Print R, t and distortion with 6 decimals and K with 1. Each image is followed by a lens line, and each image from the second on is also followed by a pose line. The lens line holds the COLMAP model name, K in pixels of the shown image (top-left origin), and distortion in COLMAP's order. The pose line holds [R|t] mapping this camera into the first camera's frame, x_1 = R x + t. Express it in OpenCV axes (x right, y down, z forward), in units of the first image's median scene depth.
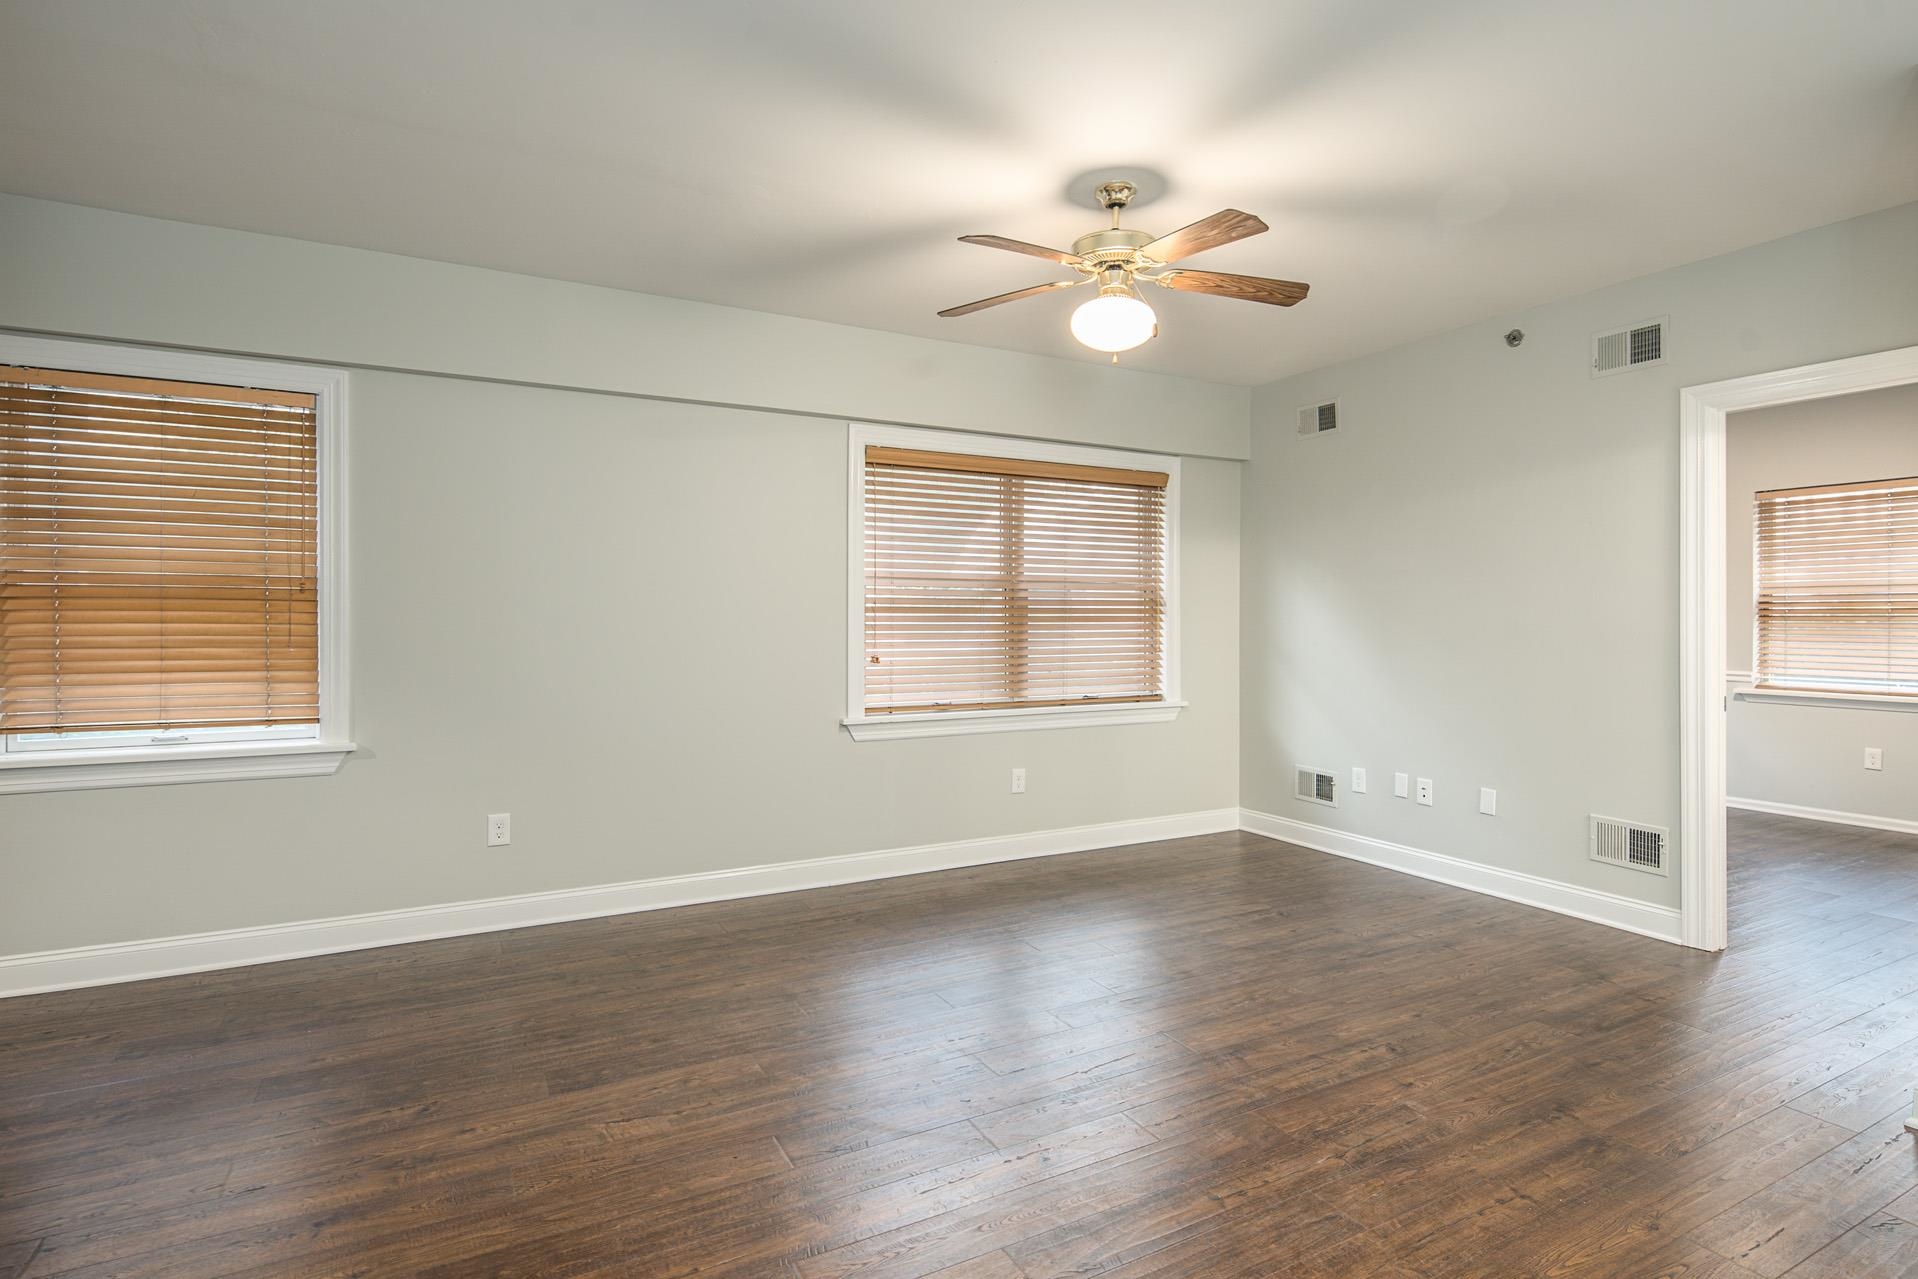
lens RADIAL K [[941.5, 0, 977.6], [0, 941.5, 624.0], [0, 0, 1]] dist [-0.002545, -0.001836]
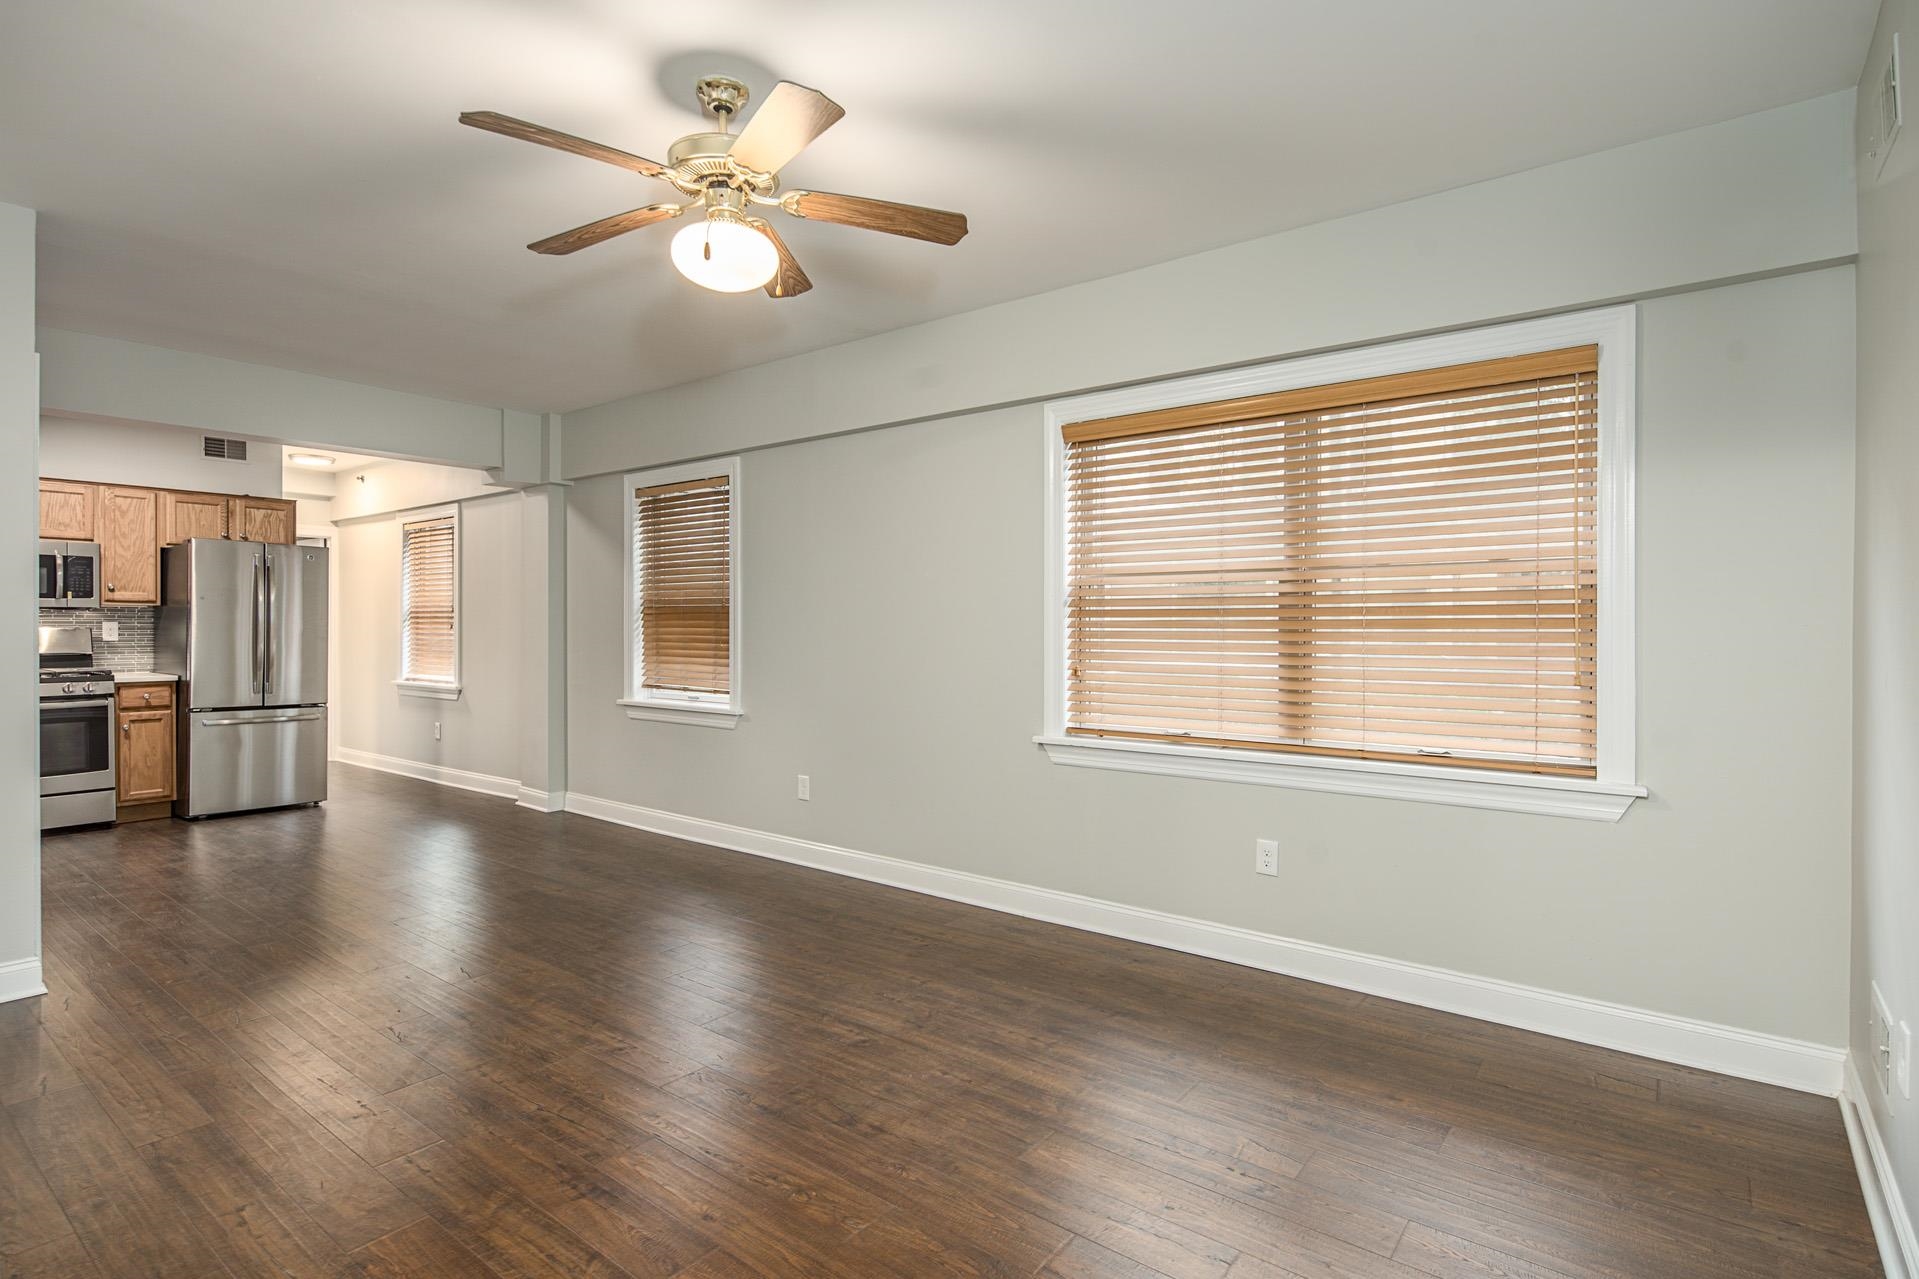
lens RADIAL K [[951.8, 0, 1006.8], [0, 951.8, 636.0], [0, 0, 1]] dist [-0.003183, -0.001858]
pose [[0.420875, 0.007030, -0.907091, 0.697724], [-0.006112, 0.999969, 0.004914, 0.001295], [0.907098, 0.003476, 0.420905, 0.615666]]
